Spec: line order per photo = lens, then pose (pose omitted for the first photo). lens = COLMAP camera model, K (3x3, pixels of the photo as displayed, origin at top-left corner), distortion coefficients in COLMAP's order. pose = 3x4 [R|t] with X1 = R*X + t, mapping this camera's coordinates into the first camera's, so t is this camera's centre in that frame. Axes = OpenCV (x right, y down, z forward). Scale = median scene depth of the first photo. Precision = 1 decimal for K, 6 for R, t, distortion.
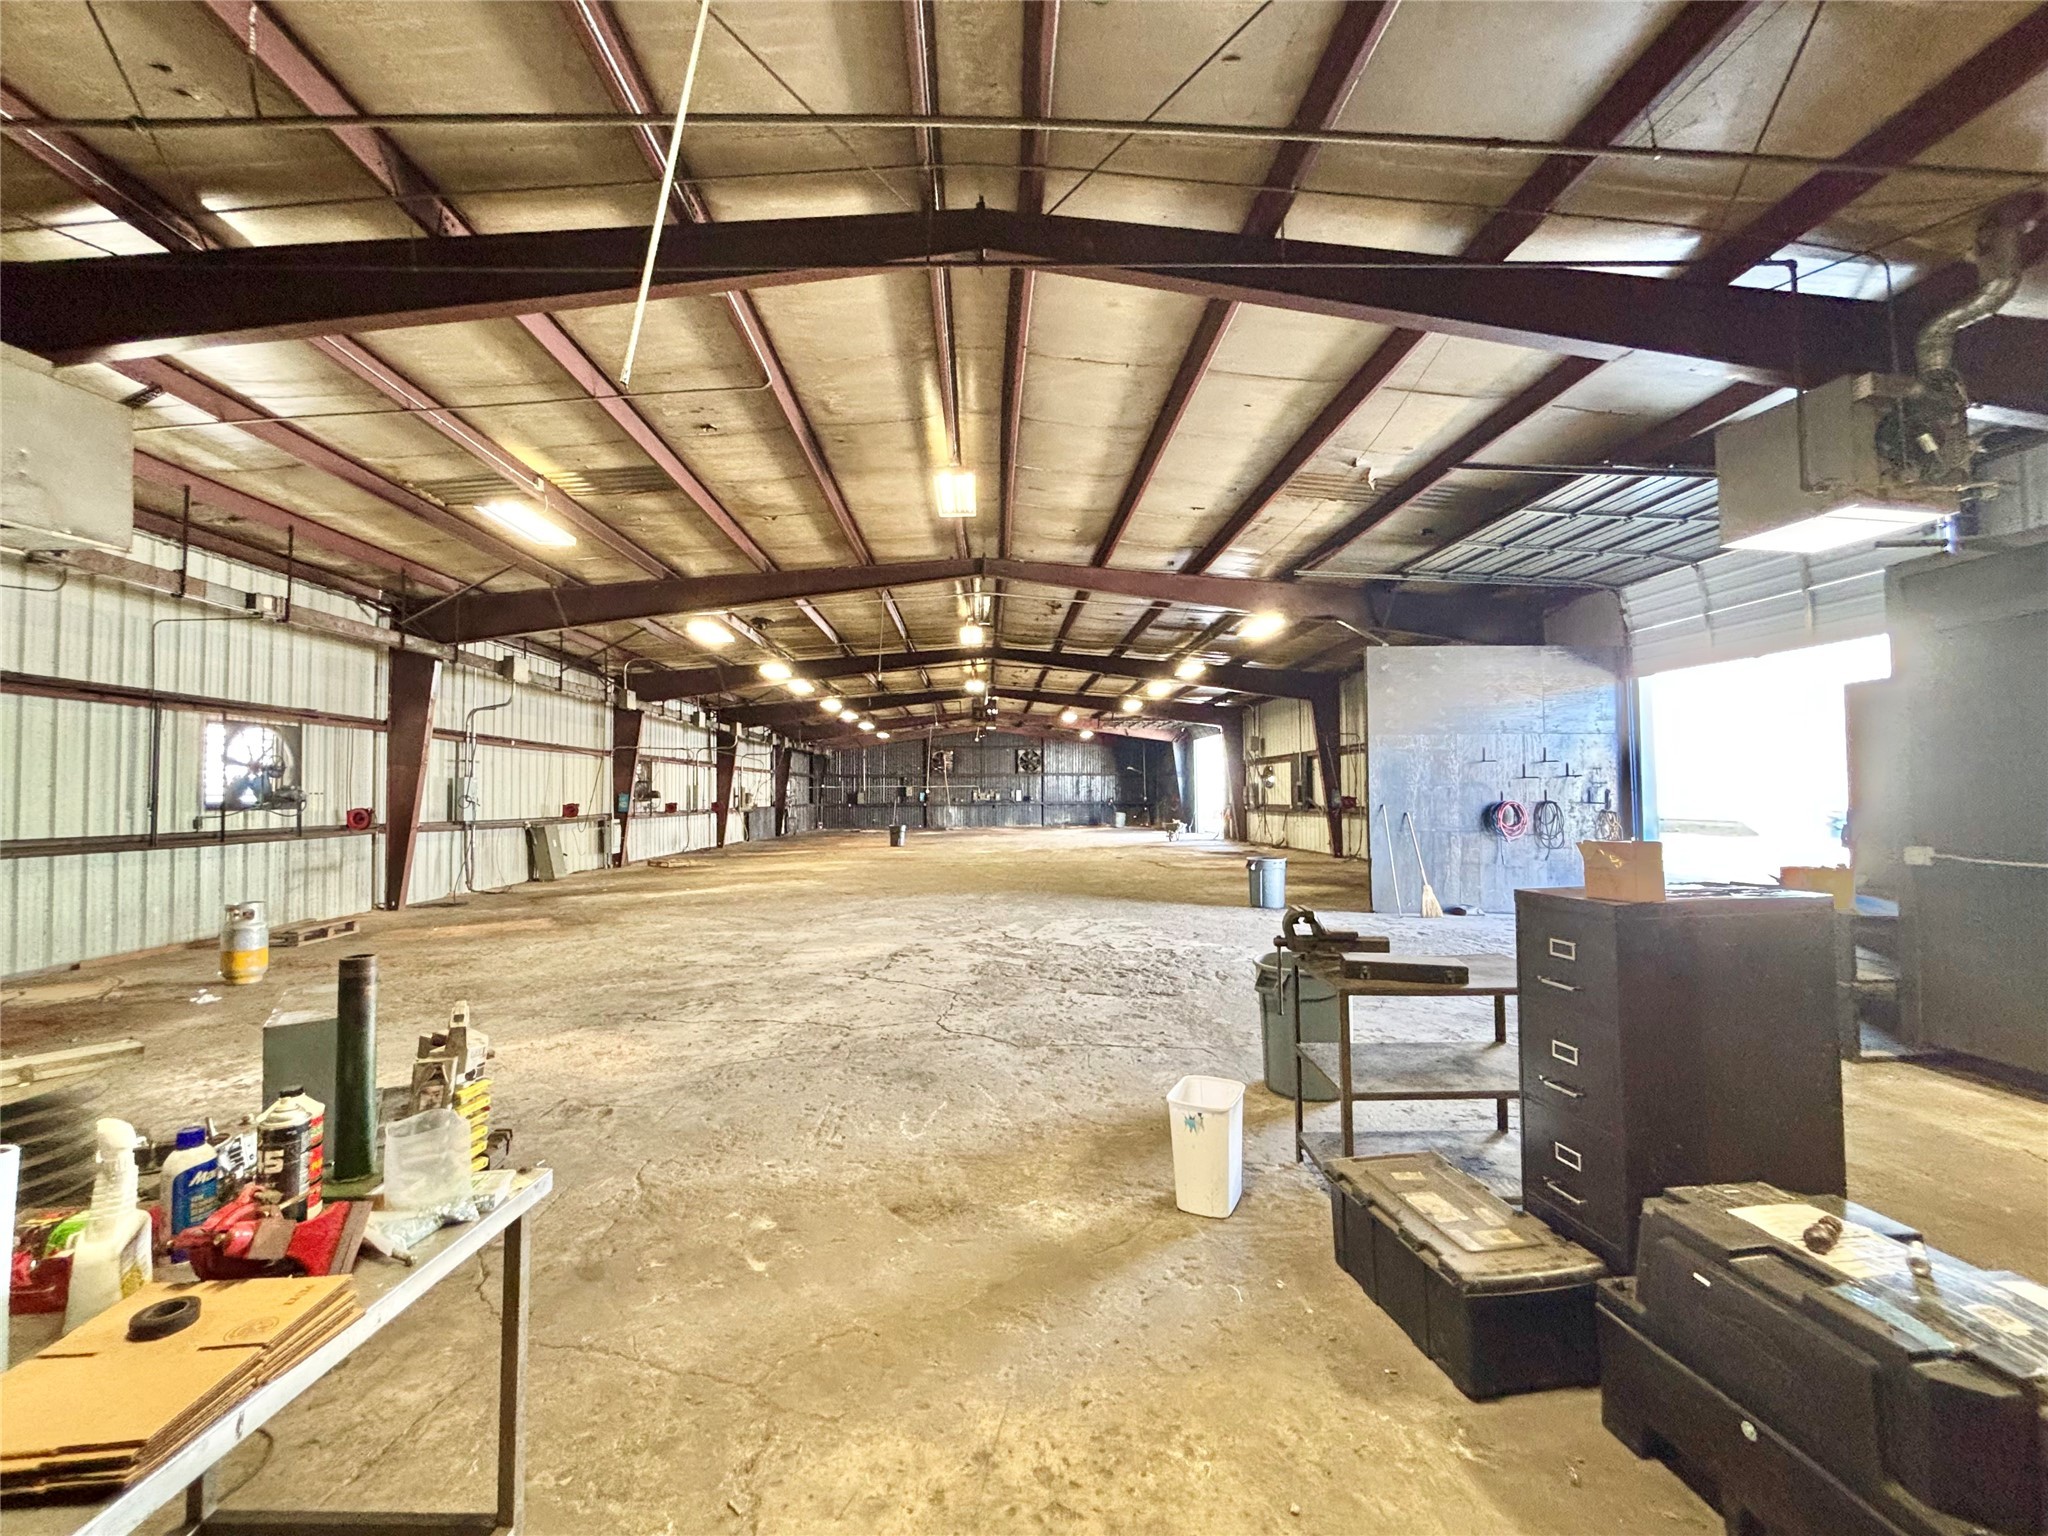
lens RADIAL K [[826.0, 0, 1040.5], [0, 826.0, 765.2], [0, 0, 1]] dist [0.002499, 0.000106]
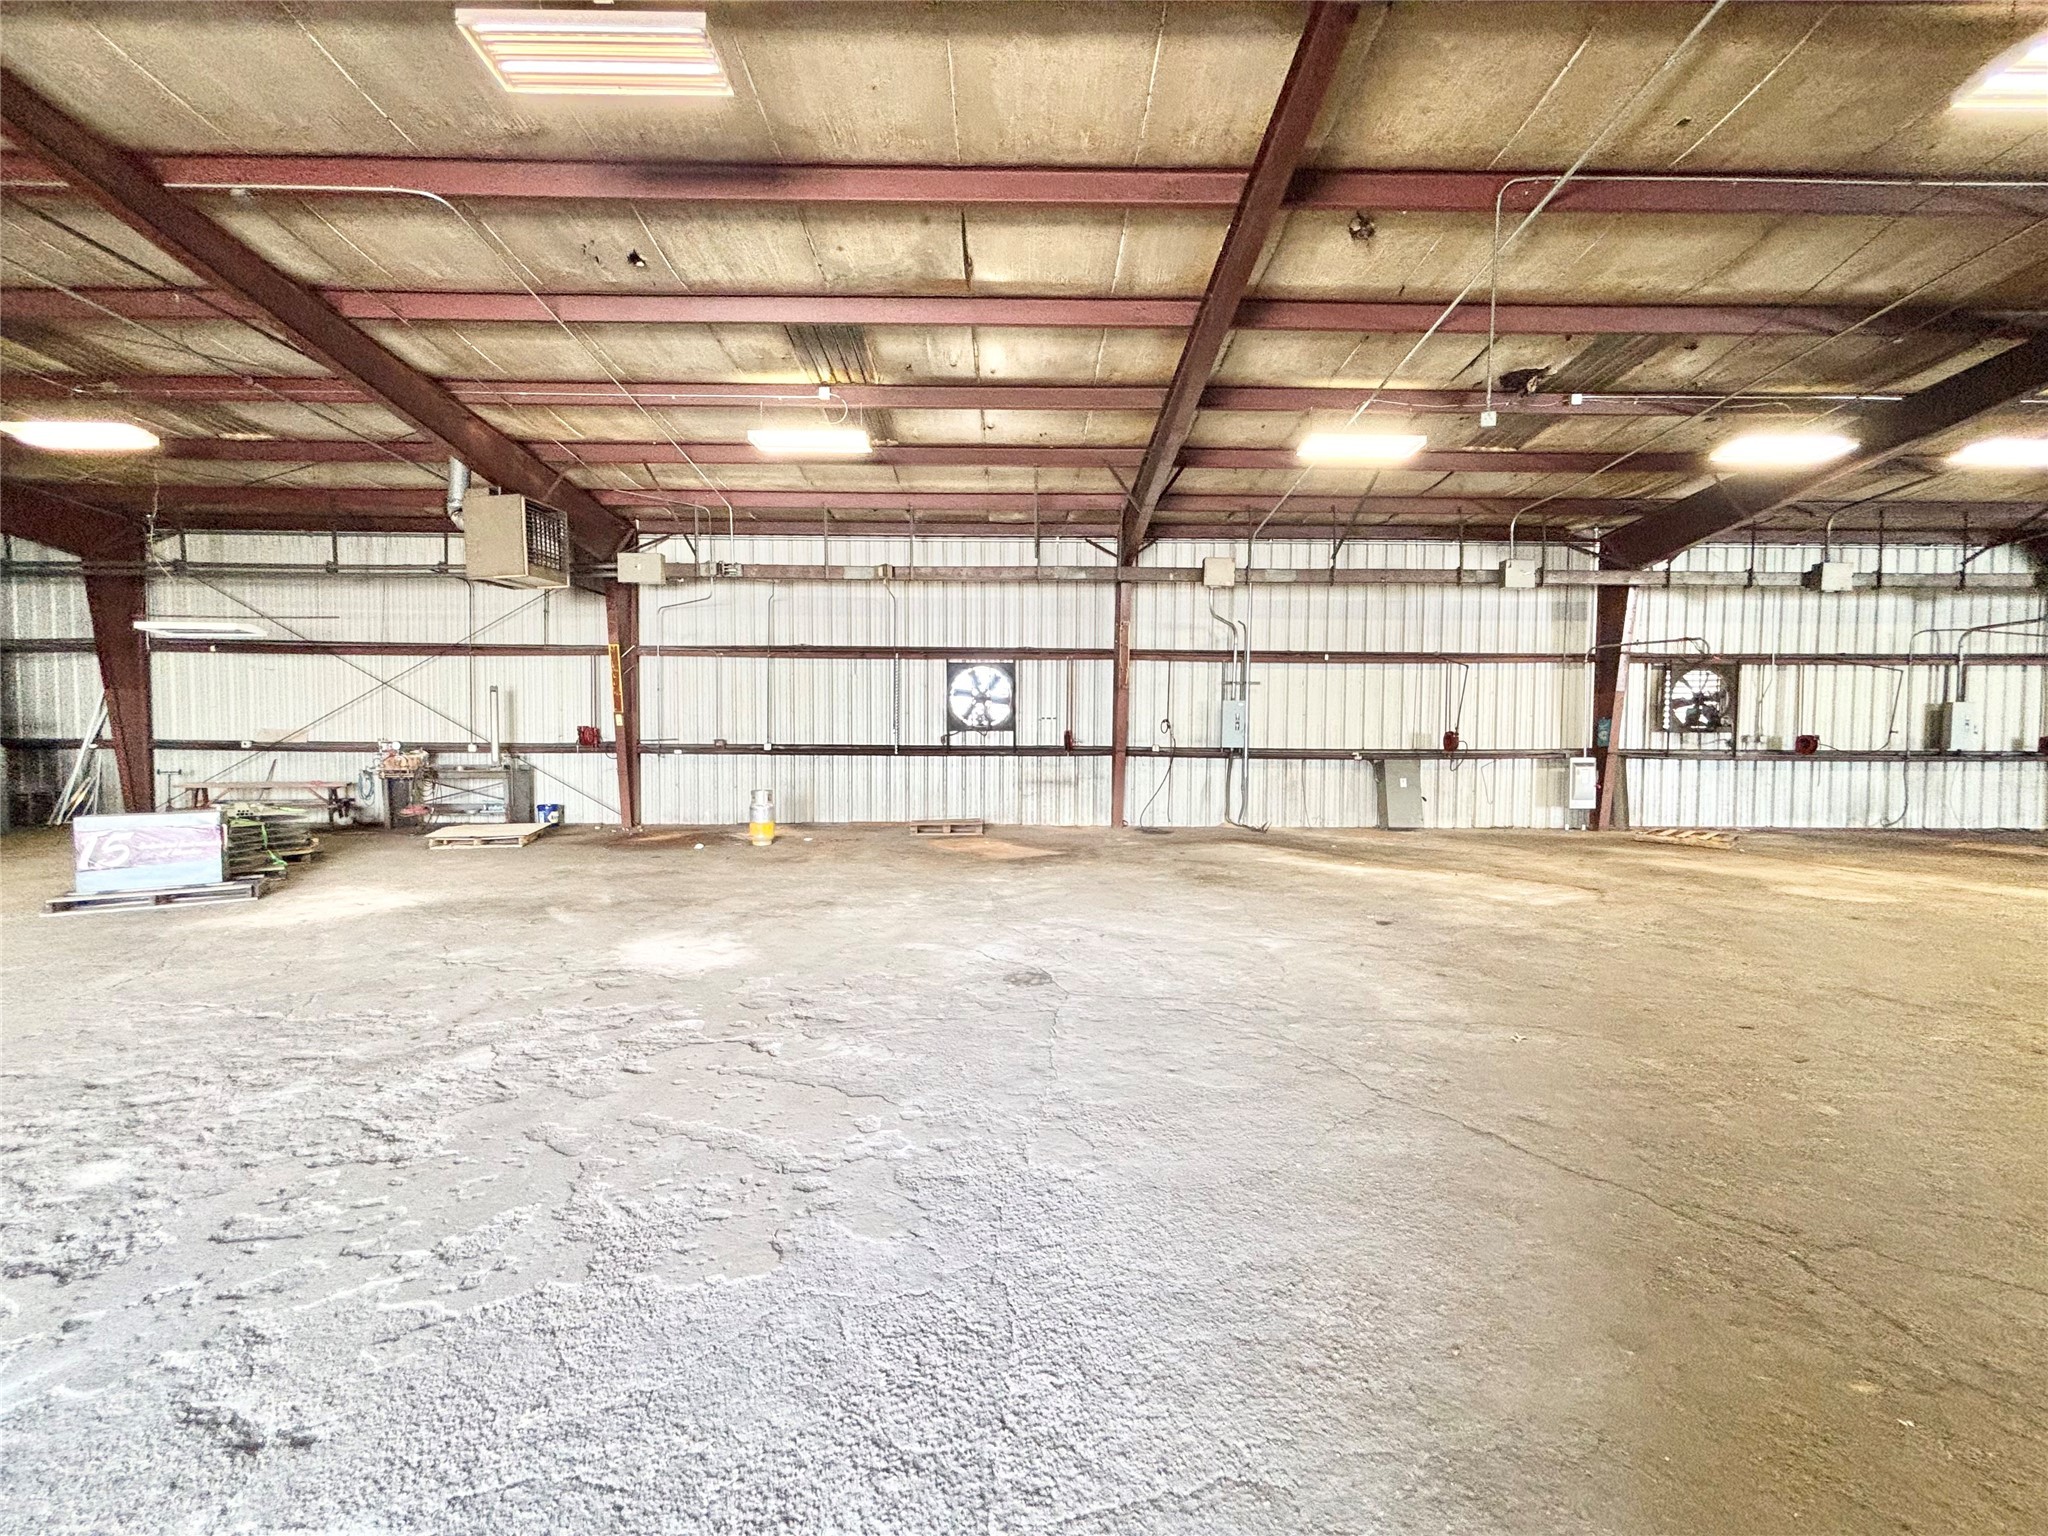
lens RADIAL K [[826.0, 0, 1013.3], [0, 826.0, 767.9], [0, 0, 1]] dist [0.002499, 0.000106]
pose [[-0.075892, 0.067758, -0.994811, 0.313405], [0.032616, 0.997323, 0.065441, 0.027740], [0.996582, -0.027480, -0.077899, 1.087466]]
